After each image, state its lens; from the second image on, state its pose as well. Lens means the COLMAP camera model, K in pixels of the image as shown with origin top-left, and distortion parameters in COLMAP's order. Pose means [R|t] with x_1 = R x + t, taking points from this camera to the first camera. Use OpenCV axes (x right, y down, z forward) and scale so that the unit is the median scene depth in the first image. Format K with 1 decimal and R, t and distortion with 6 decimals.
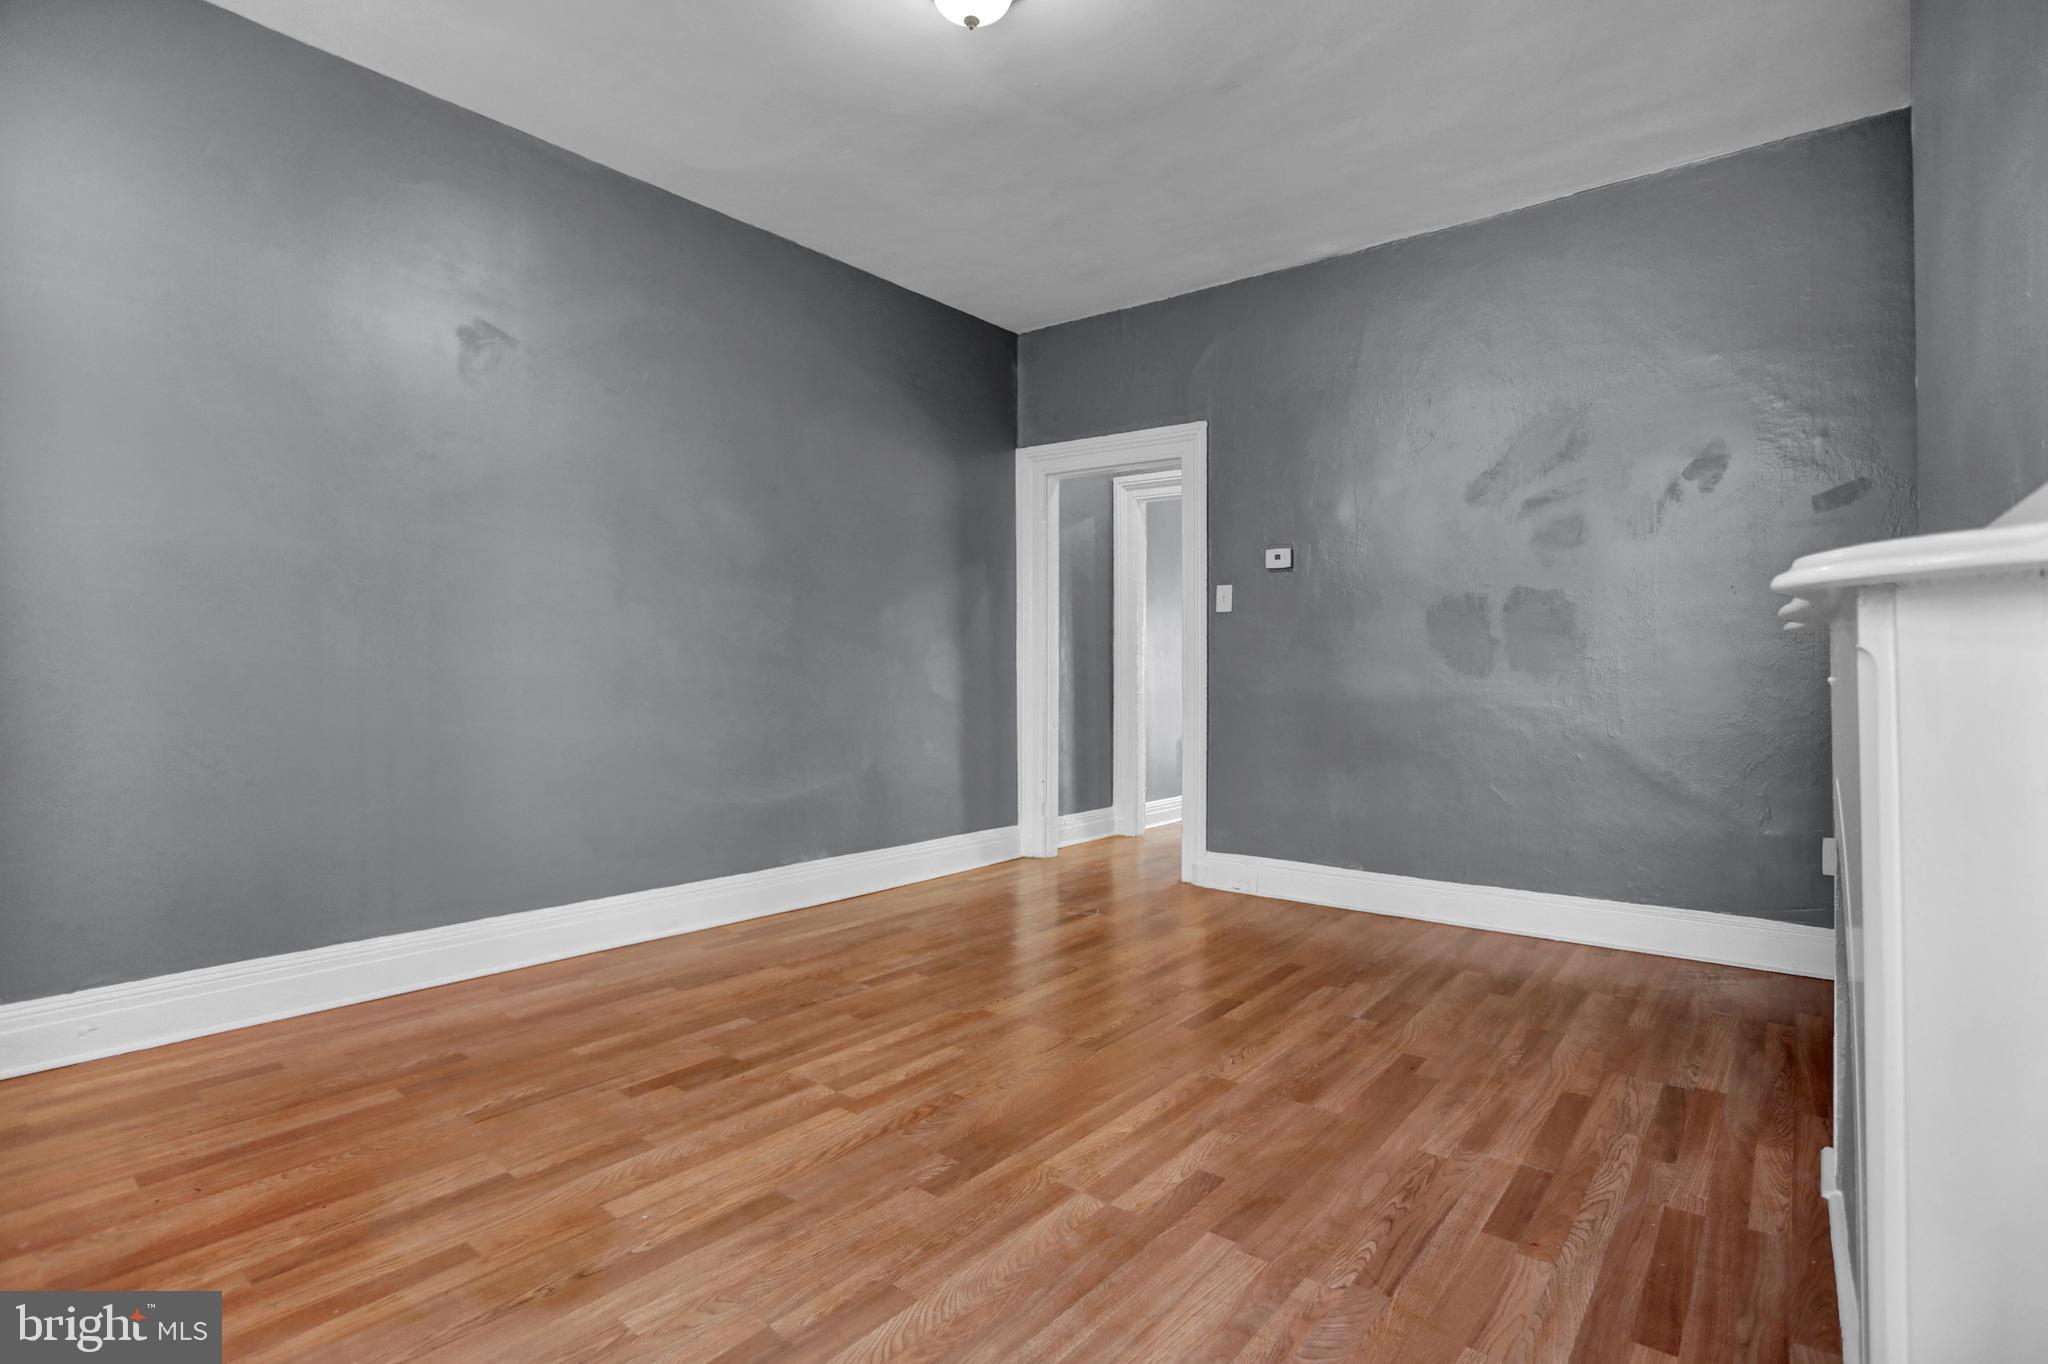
lens RADIAL K [[986.6, 0, 1023.3], [0, 986.6, 673.8], [0, 0, 1]] dist [-0.079284, 0.033788]
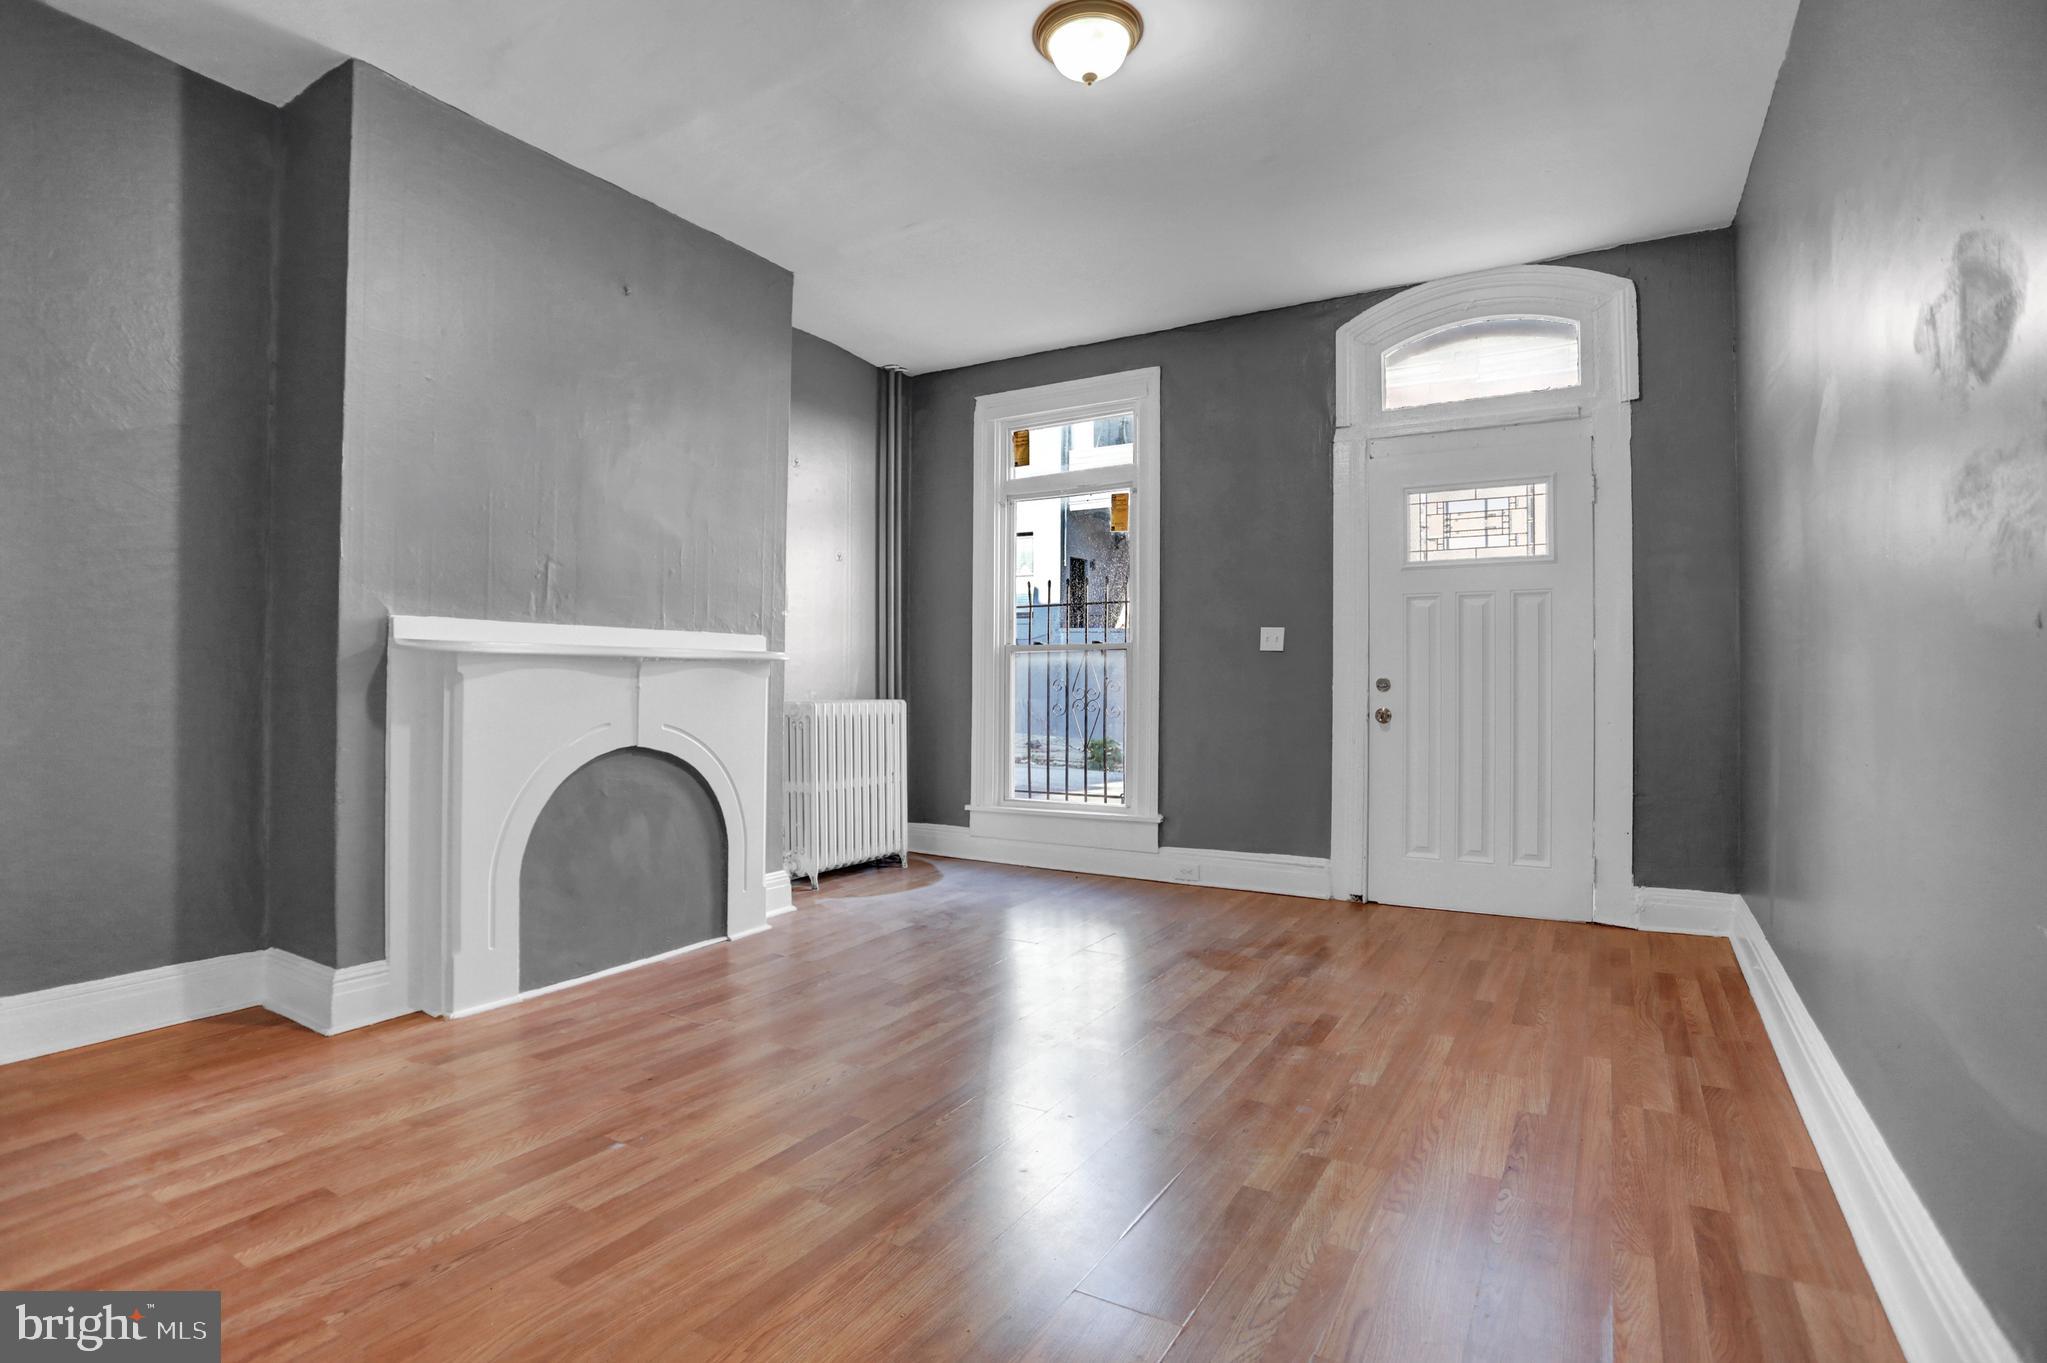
lens RADIAL K [[986.1, 0, 1022.8], [0, 986.1, 673.3], [0, 0, 1]] dist [-0.079284, 0.033788]
pose [[-0.990677, -0.005339, -0.136130, 0.162512], [-0.003878, 0.999932, -0.010995, -0.002121], [0.136179, -0.010365, -0.990630, 2.100567]]
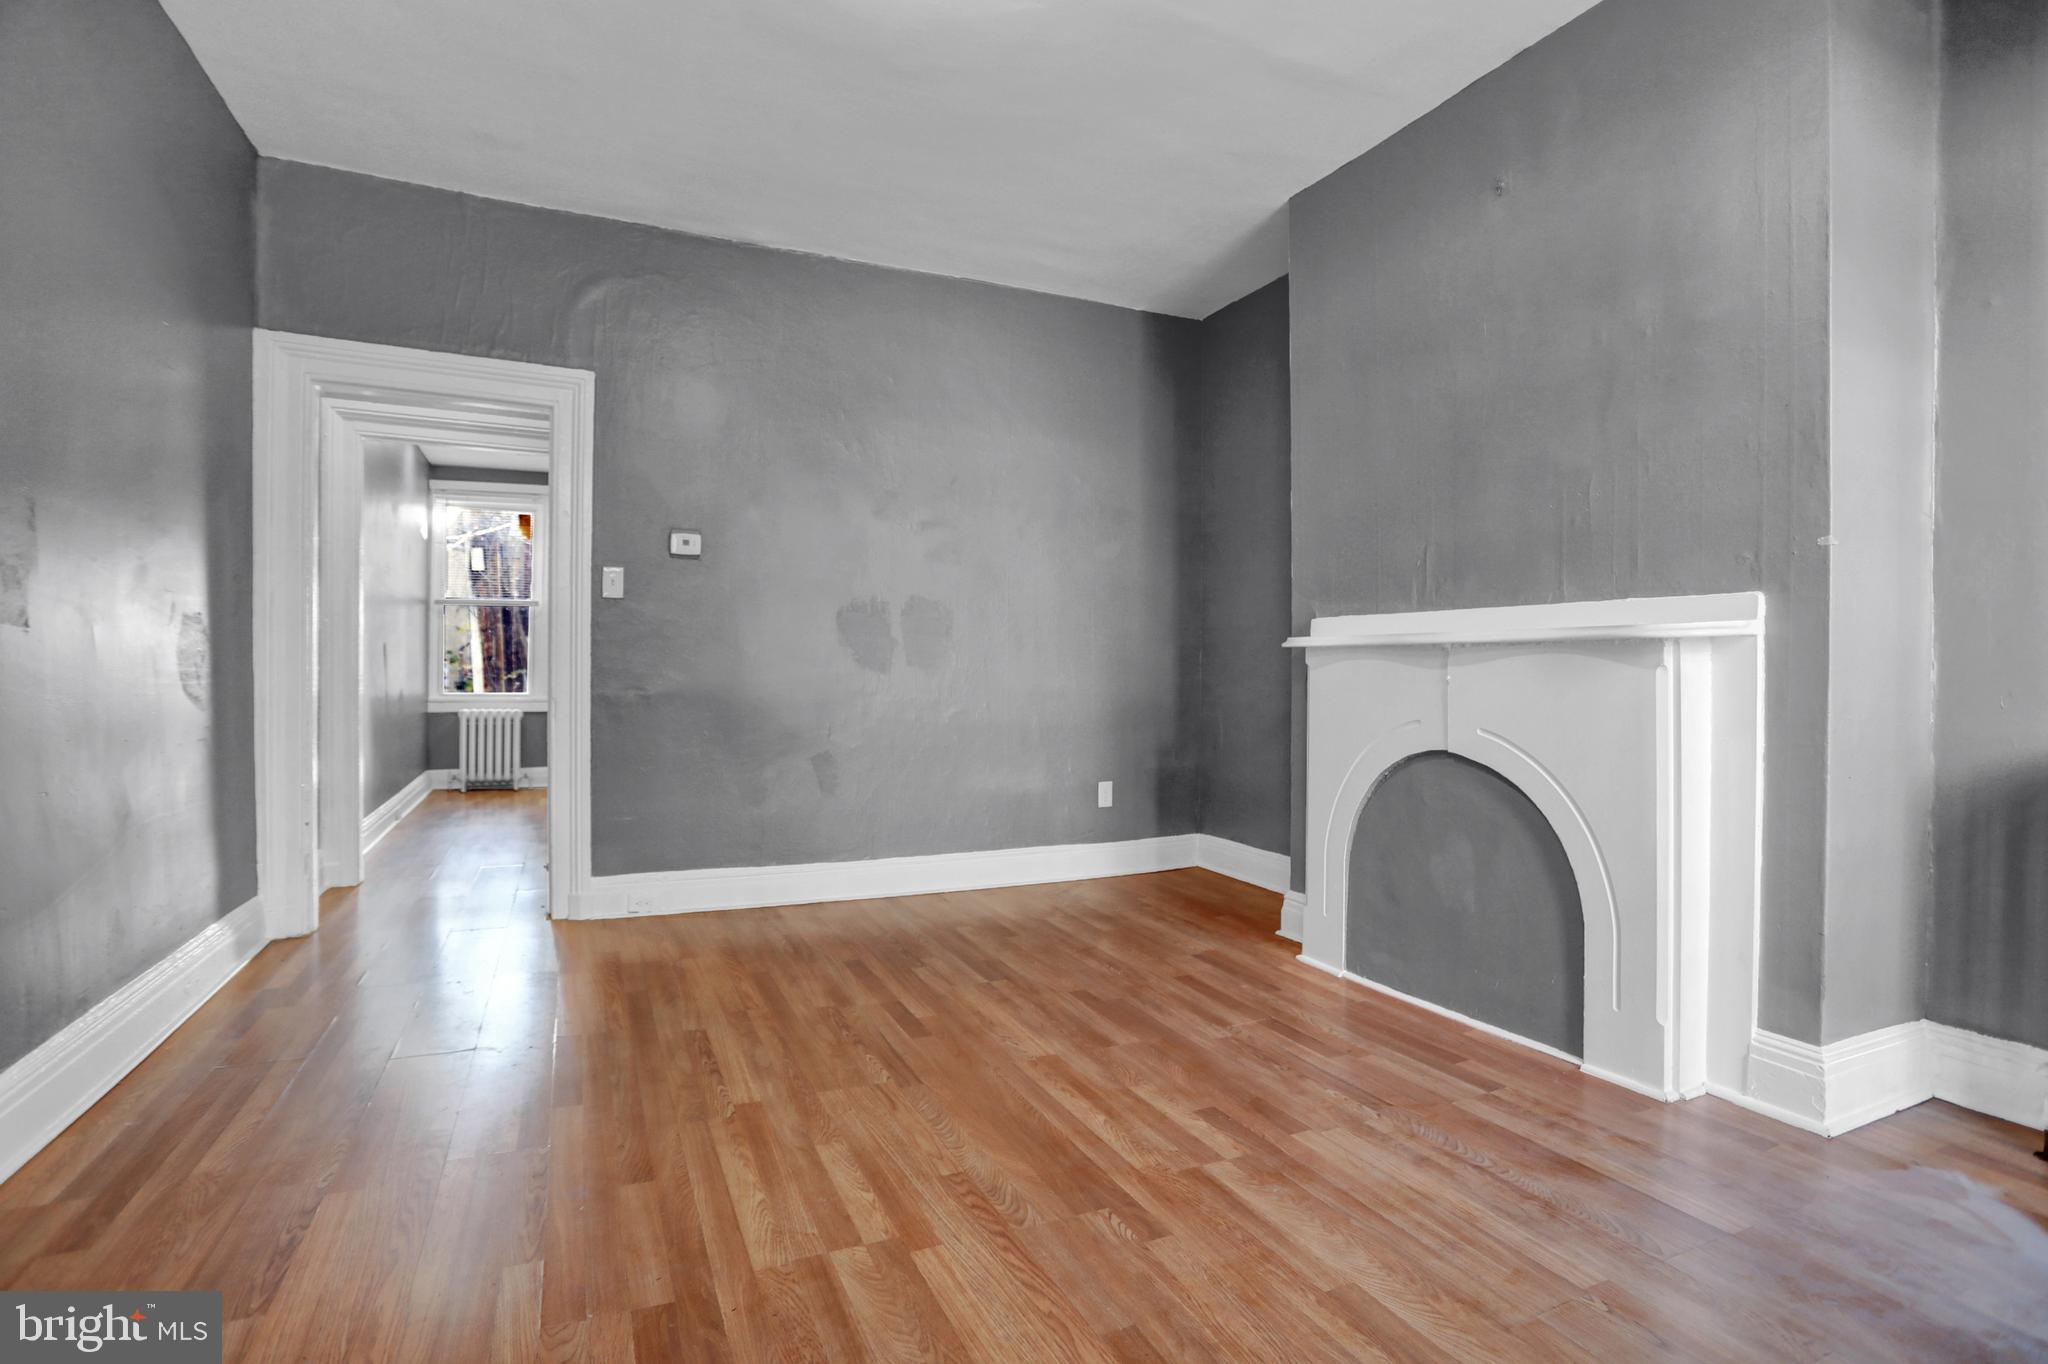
lens RADIAL K [[986.6, 0, 1023.3], [0, 986.6, 673.8], [0, 0, 1]] dist [-0.079284, 0.033788]
pose [[0.445849, -0.002468, 0.895105, -0.758652], [-0.007091, 0.999955, 0.006289, -0.006540], [-0.895080, -0.009151, 0.445812, 0.550432]]
